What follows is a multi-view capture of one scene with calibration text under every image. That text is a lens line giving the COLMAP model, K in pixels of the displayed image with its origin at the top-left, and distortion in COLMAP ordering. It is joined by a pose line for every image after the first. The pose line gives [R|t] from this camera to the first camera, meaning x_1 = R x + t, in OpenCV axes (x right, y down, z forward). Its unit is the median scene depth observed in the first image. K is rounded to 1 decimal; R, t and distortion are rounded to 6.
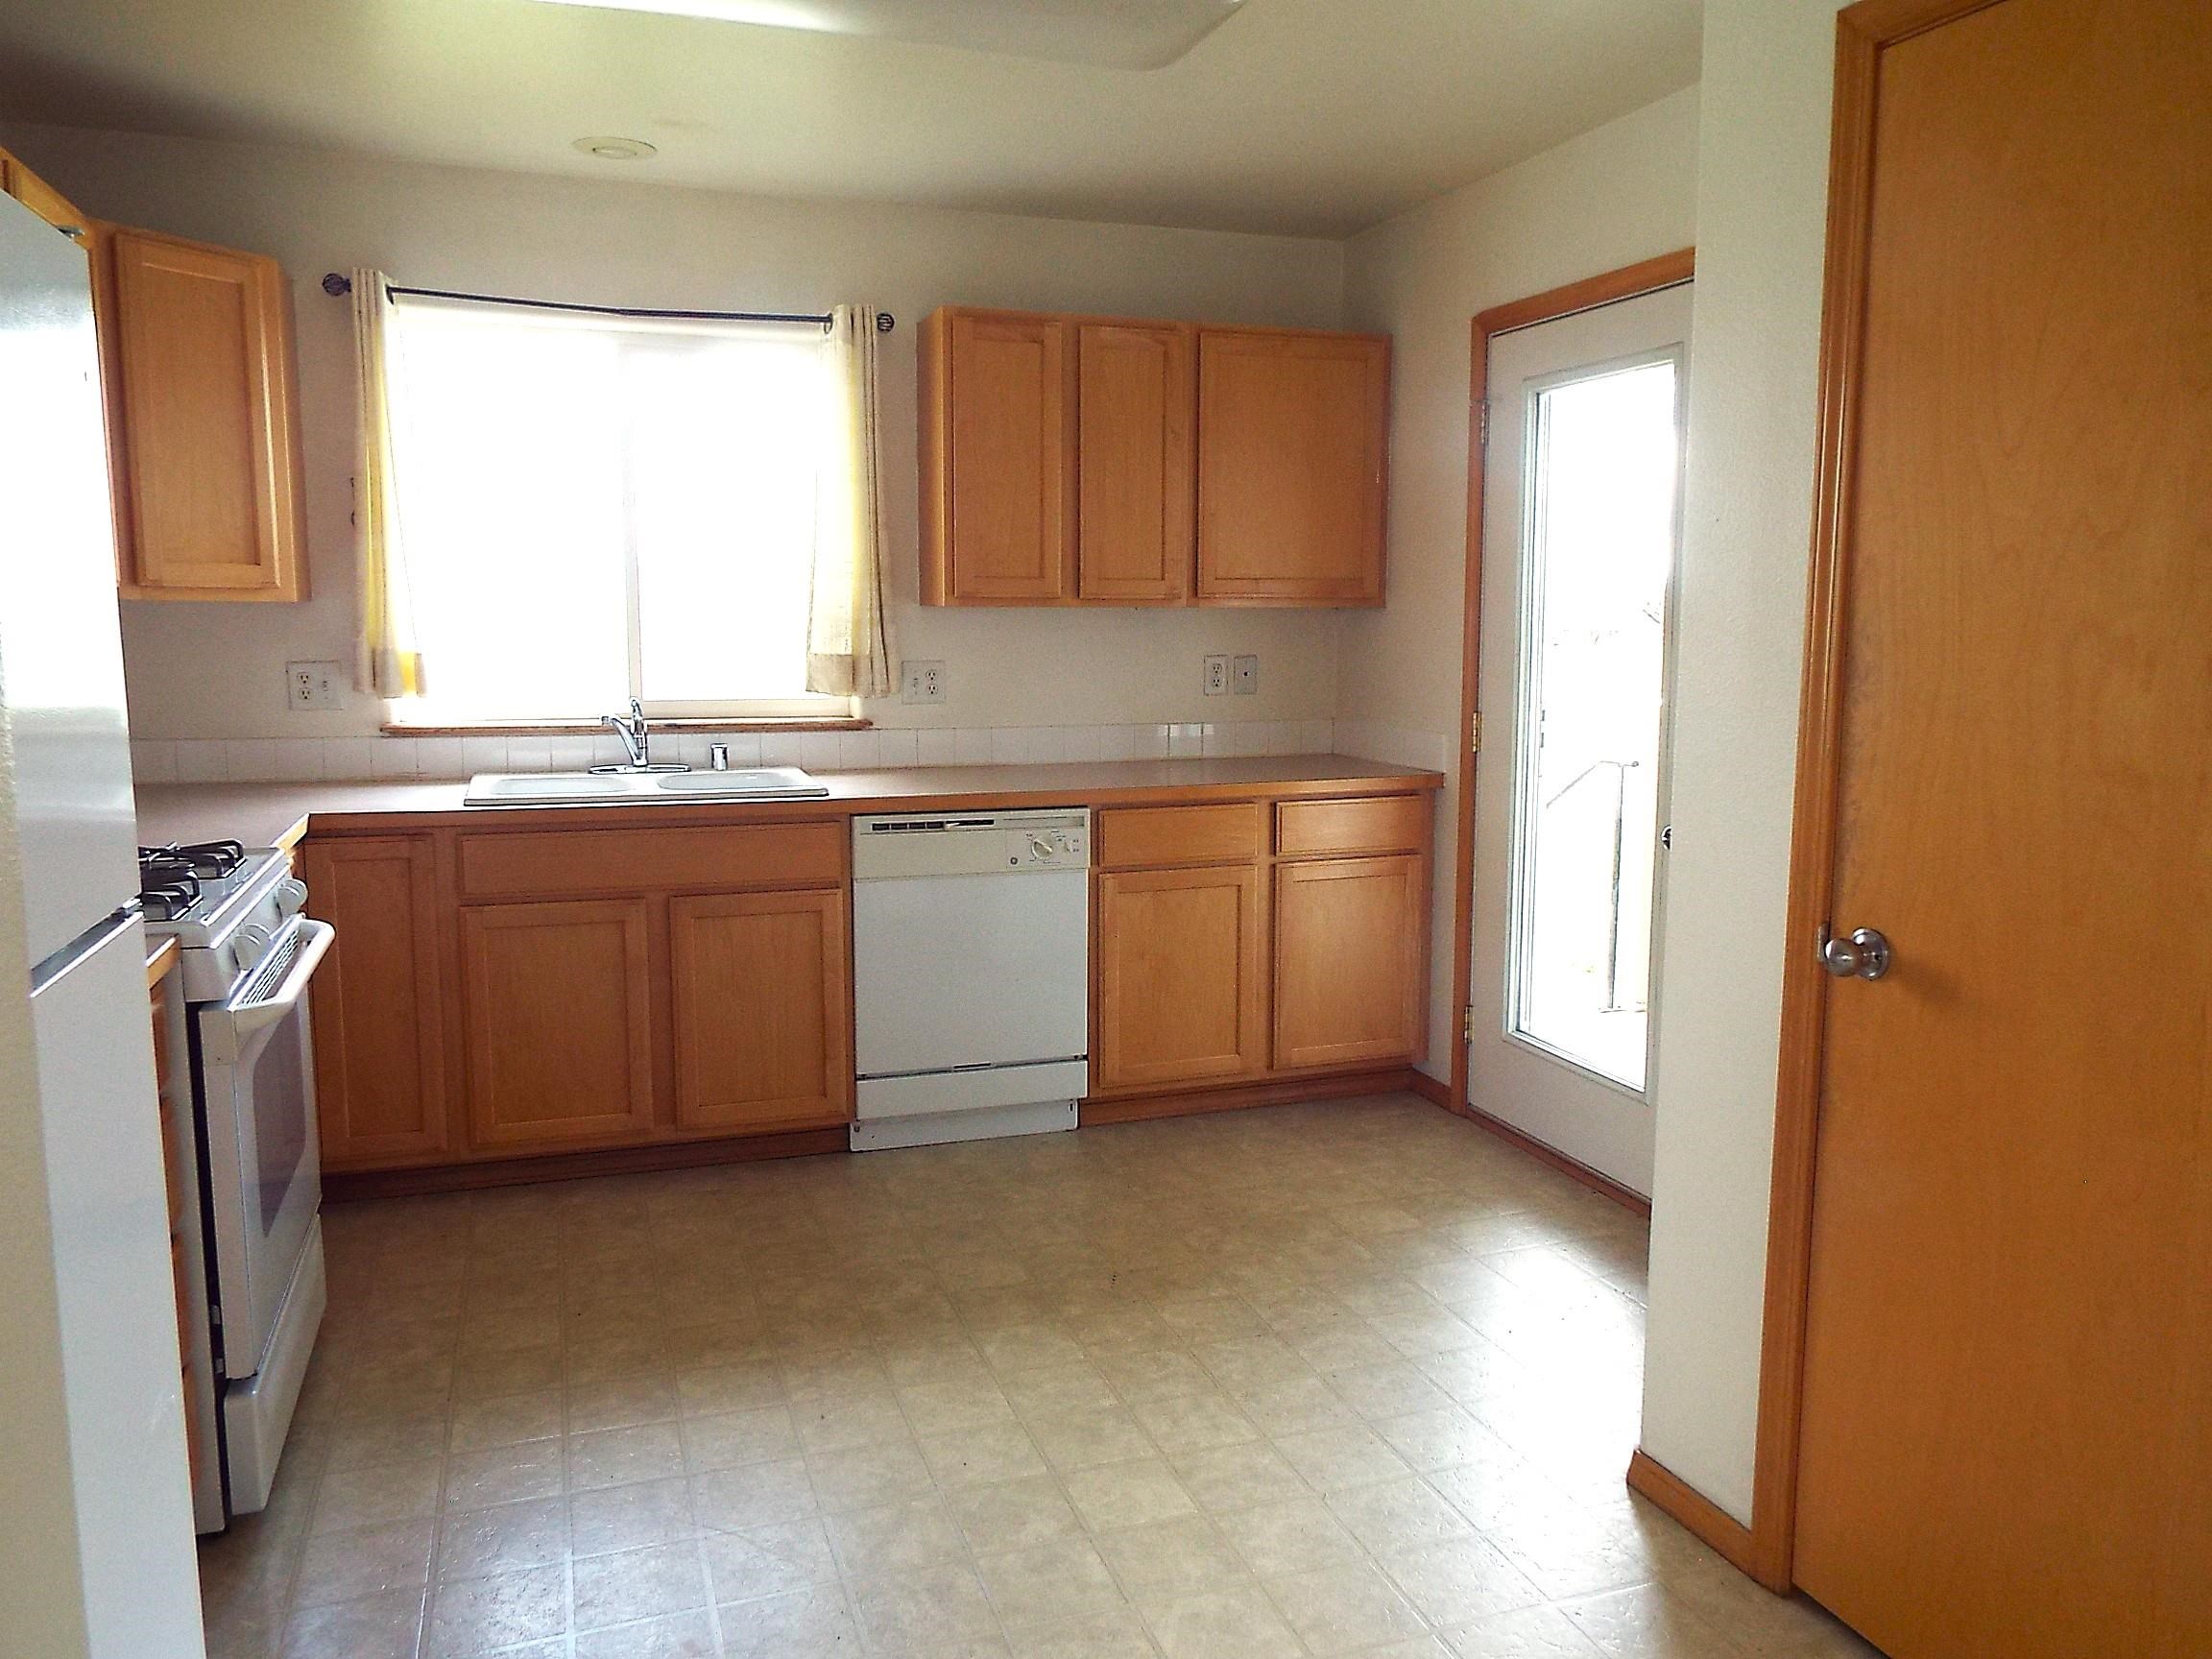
lens RADIAL K [[1632.9, 0, 1106.0], [0, 1632.9, 829.5], [0, 0, 1]] dist [-0.003185, 0.008723]
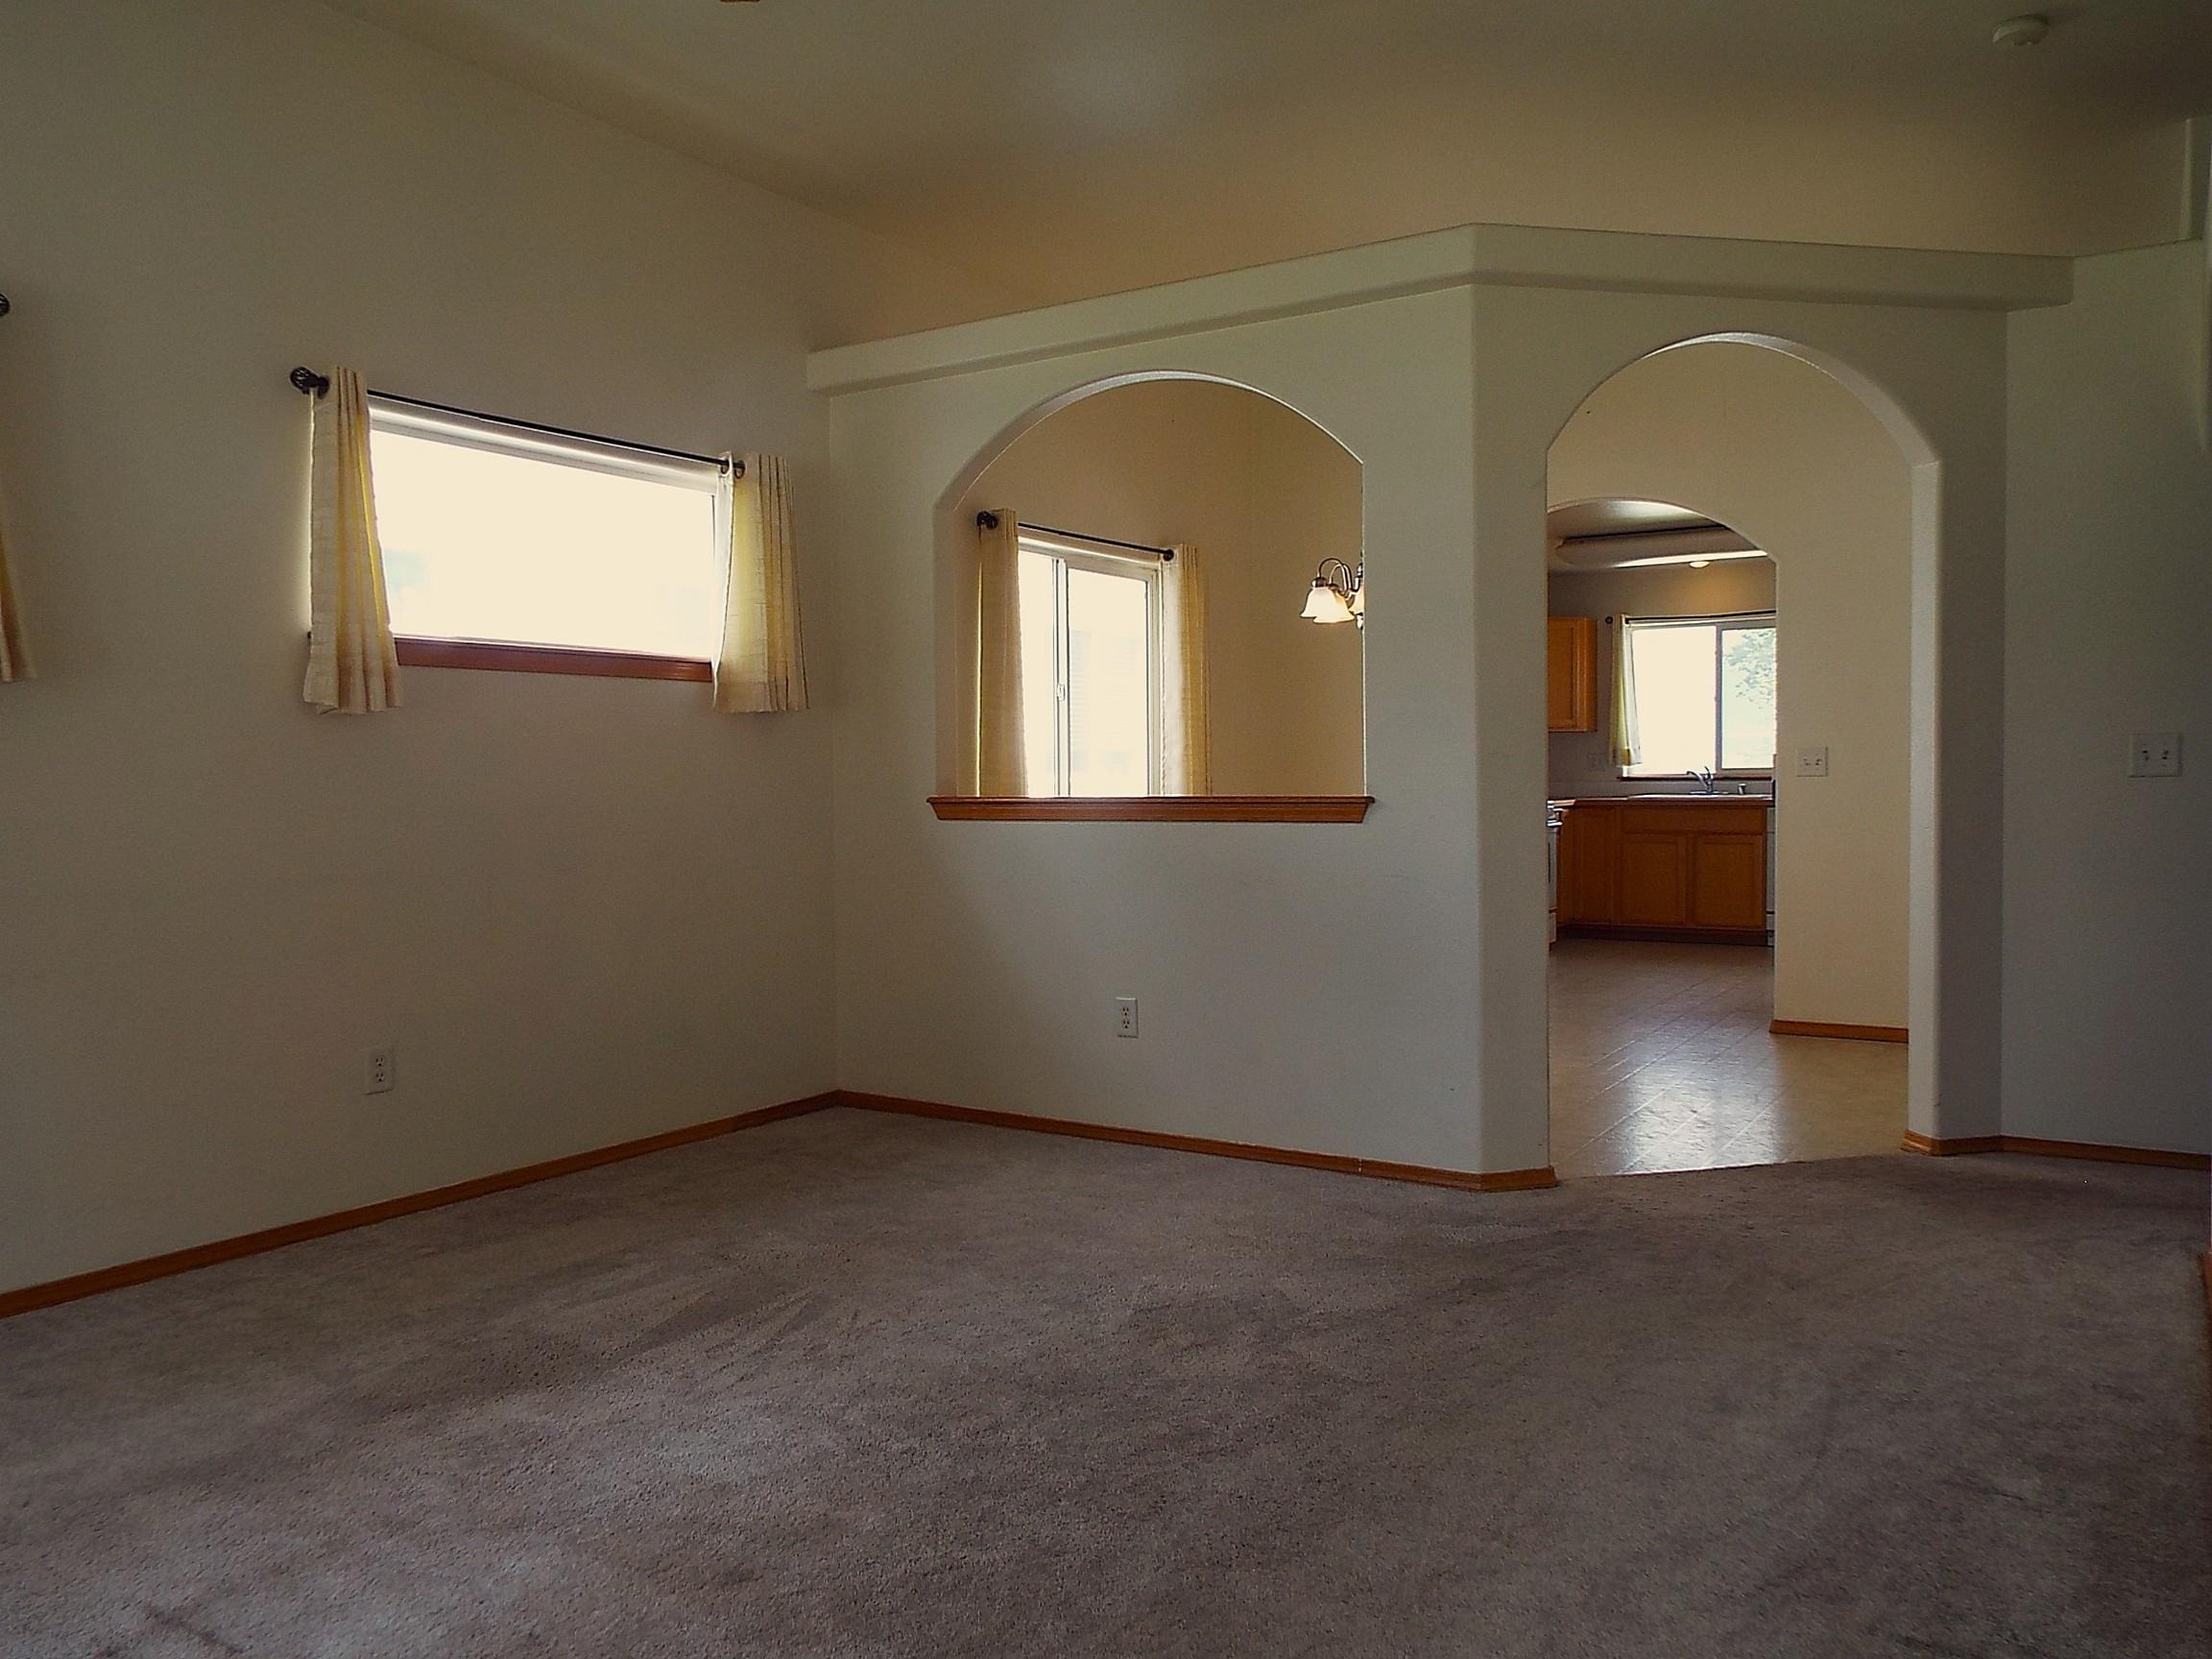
lens RADIAL K [[1632.9, 0, 1106.0], [0, 1632.9, 829.5], [0, 0, 1]] dist [-0.003185, 0.008723]
pose [[0.616122, 0.014719, -0.787513, 1.169894], [-0.090260, 0.994558, -0.052027, 0.242031], [0.782462, 0.103136, 0.614098, -1.320901]]
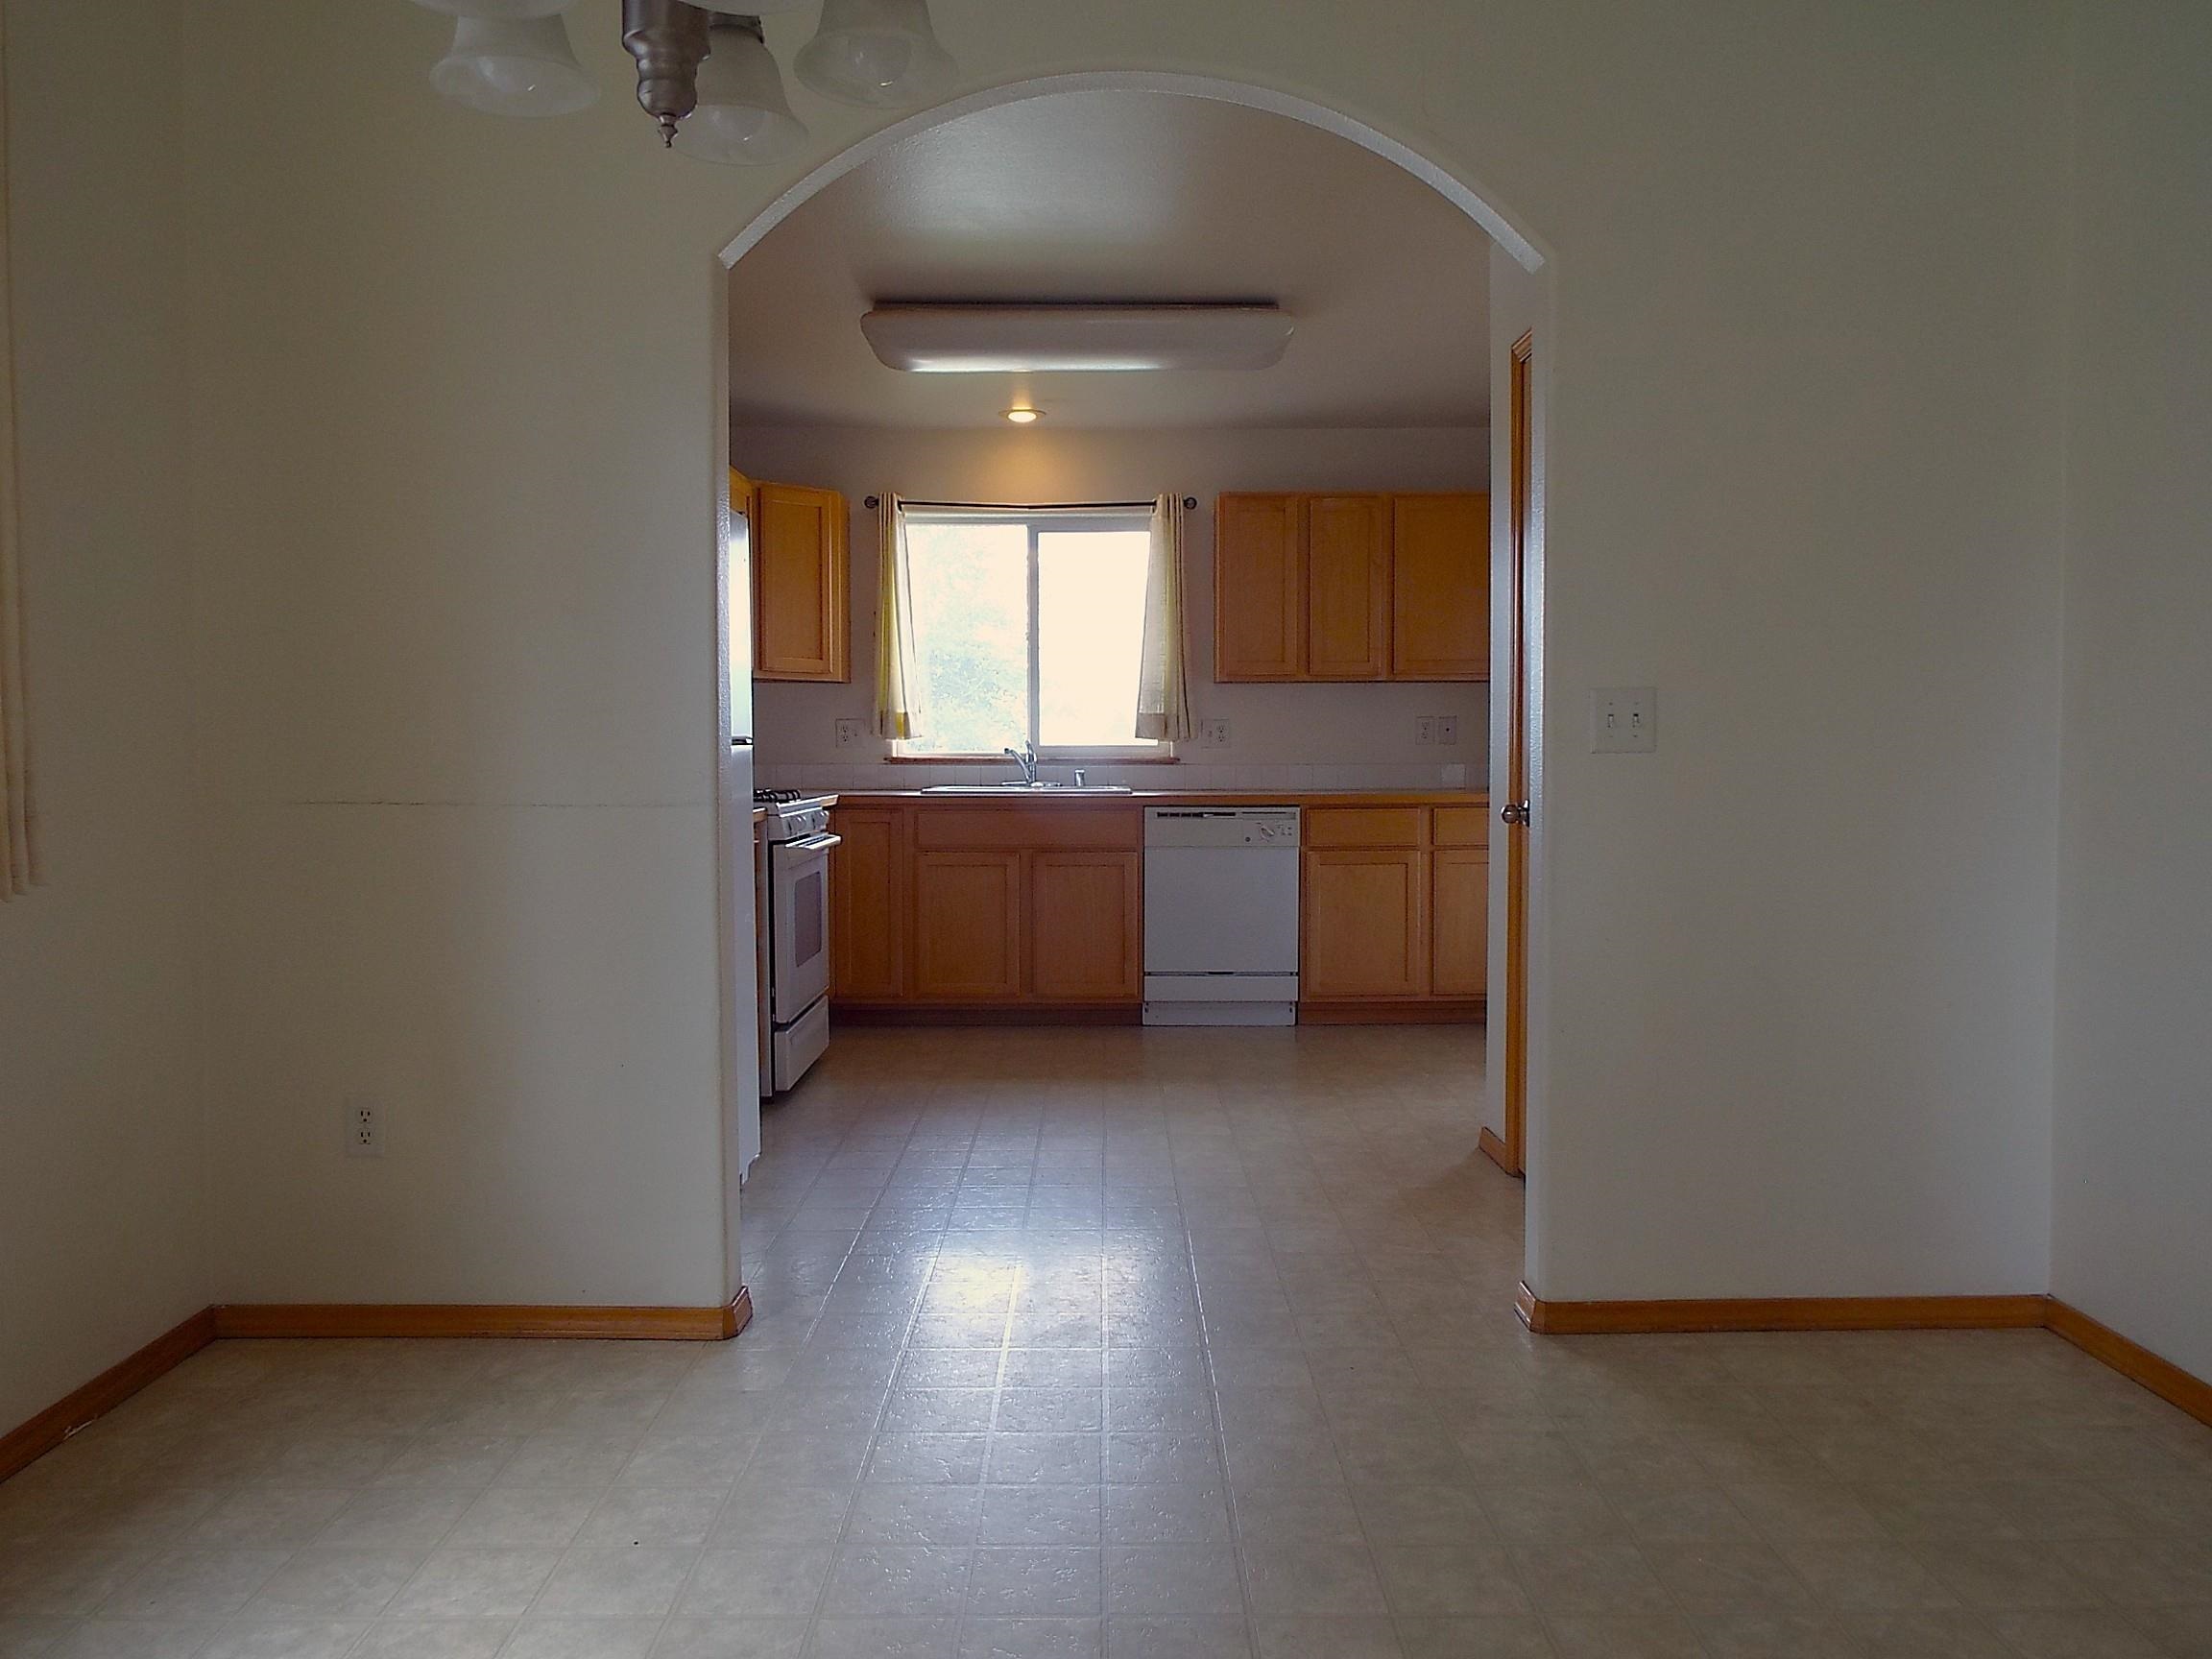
lens RADIAL K [[1632.9, 0, 1106.0], [0, 1632.9, 829.5], [0, 0, 1]] dist [-0.003185, 0.008723]
pose [[0.946783, 0.008346, -0.321764, 0.312386], [-0.036370, 0.996036, -0.081180, 0.139245], [0.319811, 0.088563, 0.943333, -0.505310]]
